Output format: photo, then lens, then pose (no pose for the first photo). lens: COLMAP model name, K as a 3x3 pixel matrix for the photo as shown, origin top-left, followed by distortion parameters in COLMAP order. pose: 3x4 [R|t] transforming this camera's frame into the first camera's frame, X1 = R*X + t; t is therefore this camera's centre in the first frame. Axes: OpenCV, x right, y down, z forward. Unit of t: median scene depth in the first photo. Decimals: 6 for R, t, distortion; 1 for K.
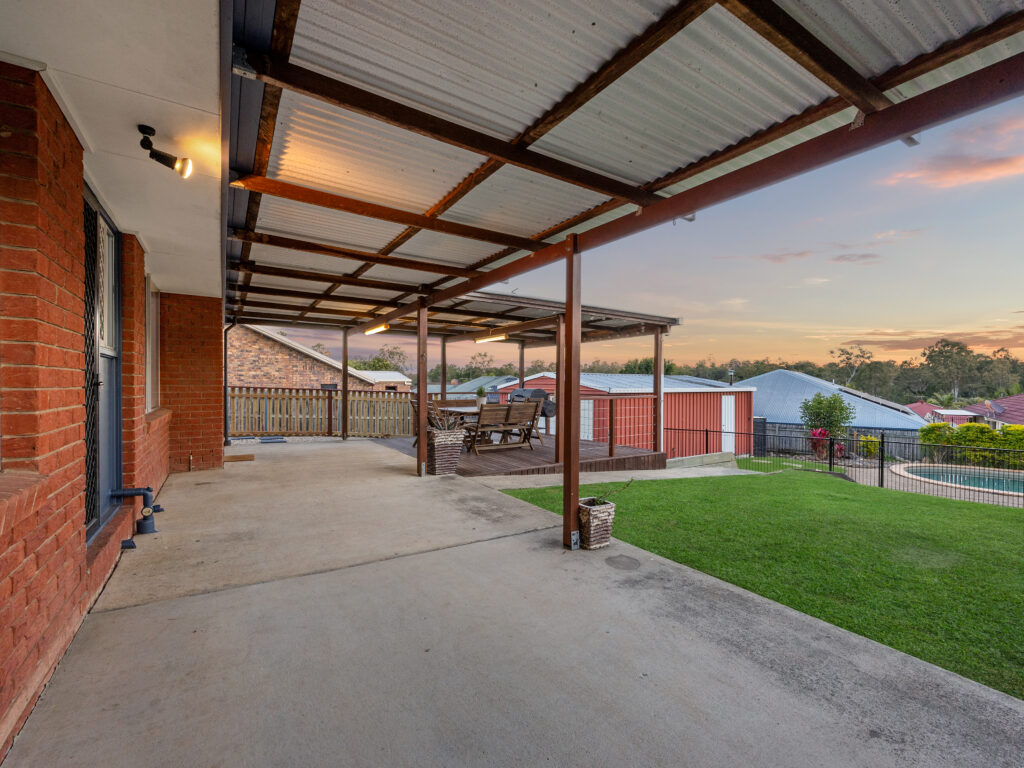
lens RADIAL K [[465.7, 0, 515.3], [0, 465.7, 381.4], [0, 0, 1]] dist [0.005286, 0.000786]
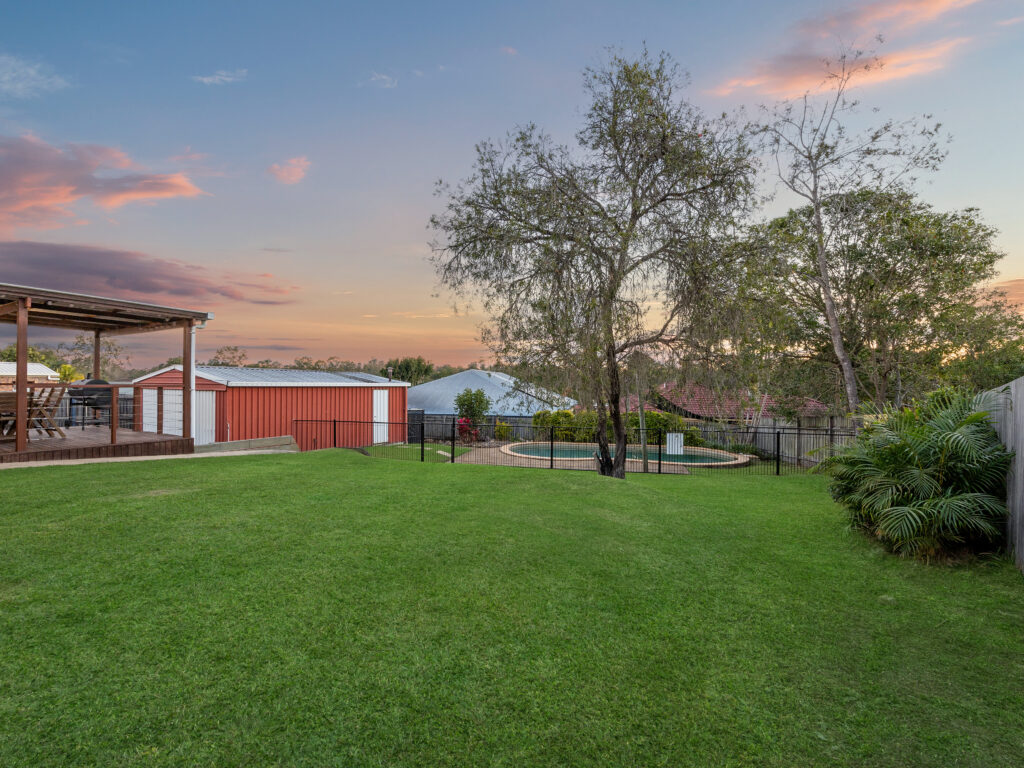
lens RADIAL K [[465.7, 0, 511.8], [0, 465.7, 381.0], [0, 0, 1]] dist [0.005286, 0.000786]
pose [[0.895684, 0.009427, 0.444591, 0.238488], [-0.009180, 0.999954, -0.002709, 0.008939], [-0.444596, -0.001655, 0.895730, -0.140119]]
